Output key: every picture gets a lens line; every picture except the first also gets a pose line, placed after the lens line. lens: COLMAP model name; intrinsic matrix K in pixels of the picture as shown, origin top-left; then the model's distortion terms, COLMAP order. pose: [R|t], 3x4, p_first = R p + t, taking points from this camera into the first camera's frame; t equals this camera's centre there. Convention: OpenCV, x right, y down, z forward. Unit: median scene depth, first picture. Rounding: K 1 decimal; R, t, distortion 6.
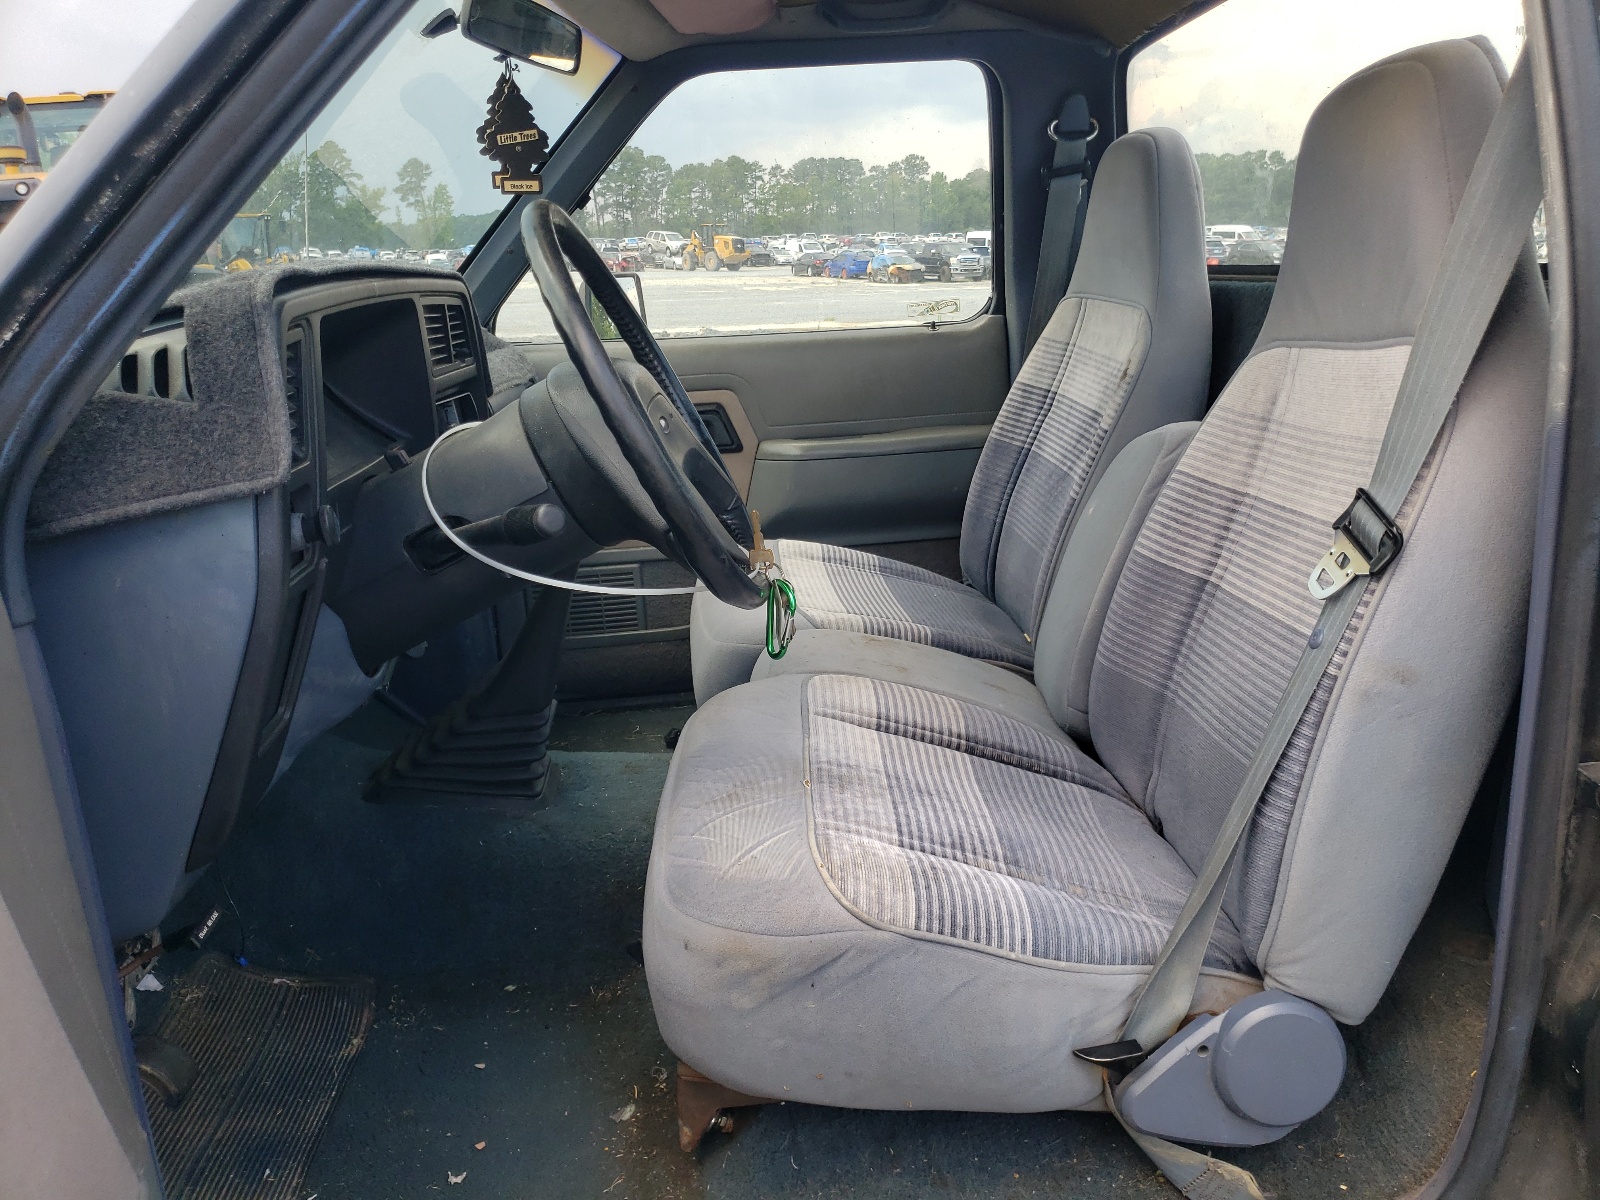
lens RADIAL K [[1227.5, 0, 800.0], [0, 1227.5, 600.0], [0, 0, 1]] dist [0.003687, 0.001013]
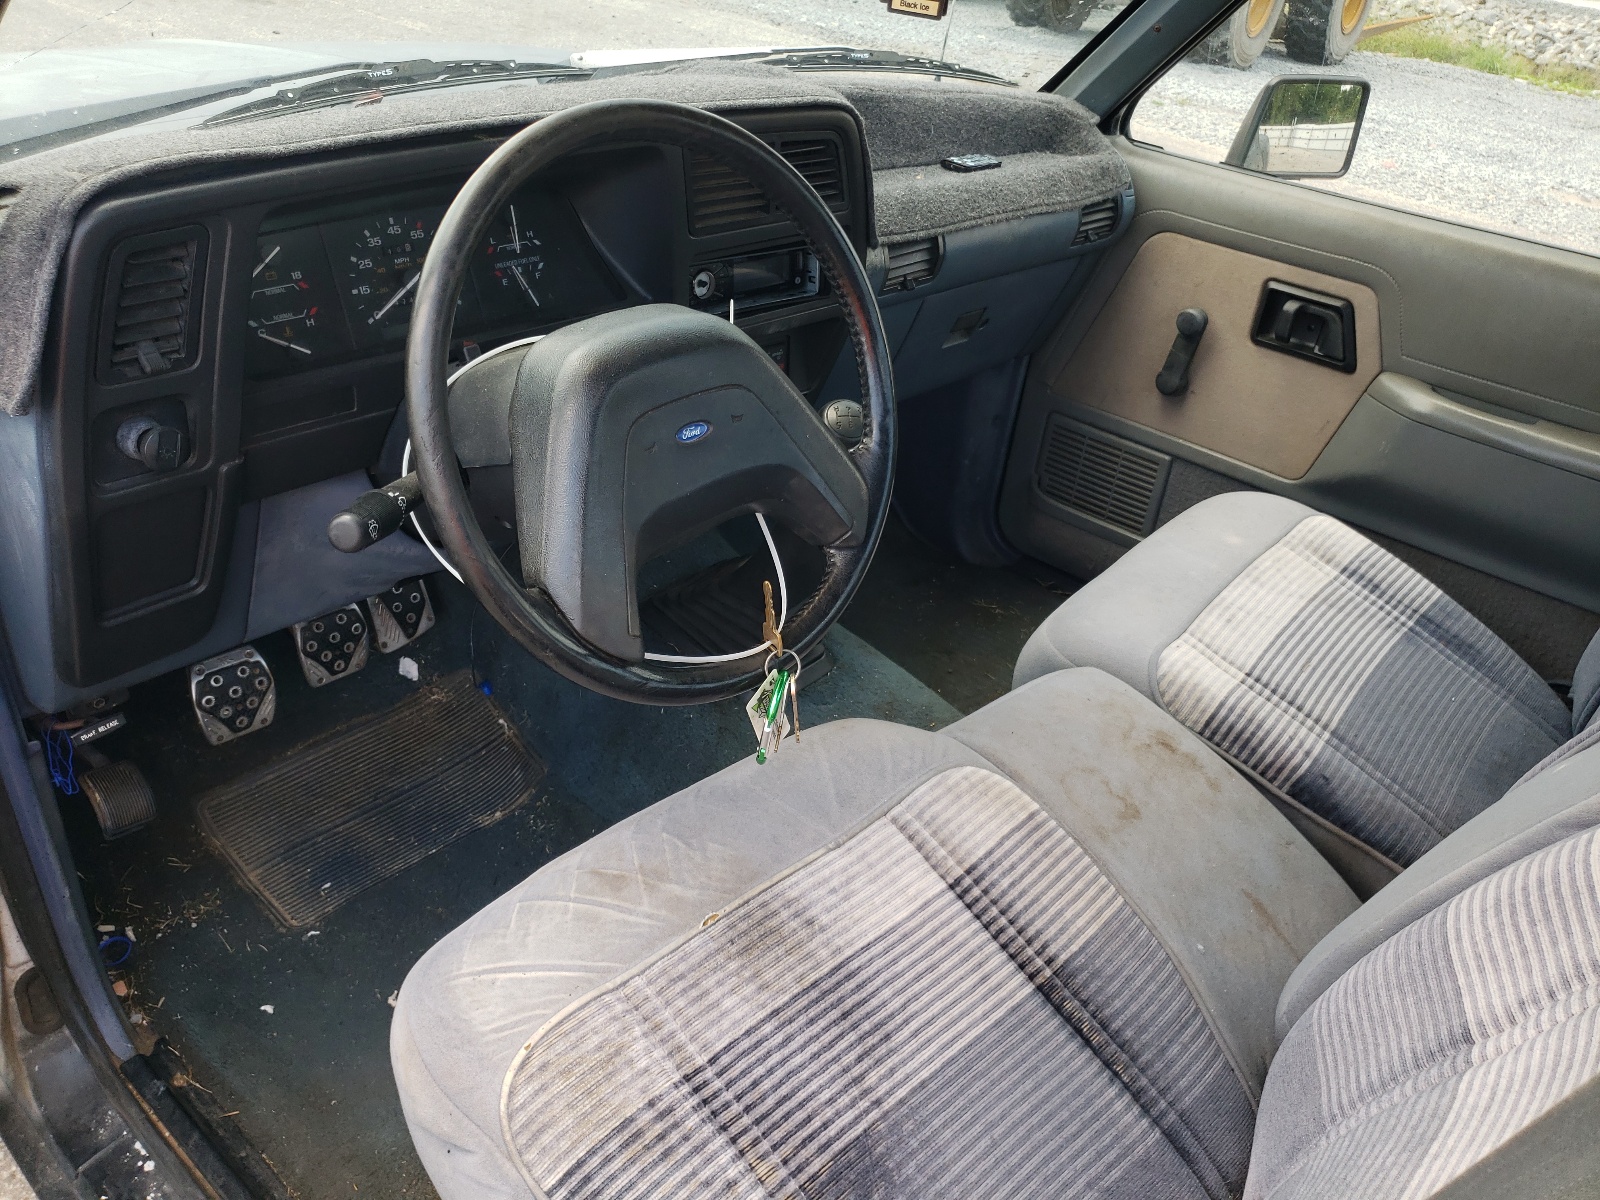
lens RADIAL K [[1227.5, 0, 800.0], [0, 1227.5, 600.0], [0, 0, 1]] dist [0.003687, 0.001013]
pose [[0.693783, 0.476835, -0.539716, 0.309525], [-0.321163, 0.875618, 0.360761, -0.276343], [0.644608, -0.076953, 0.760630, 0.382545]]
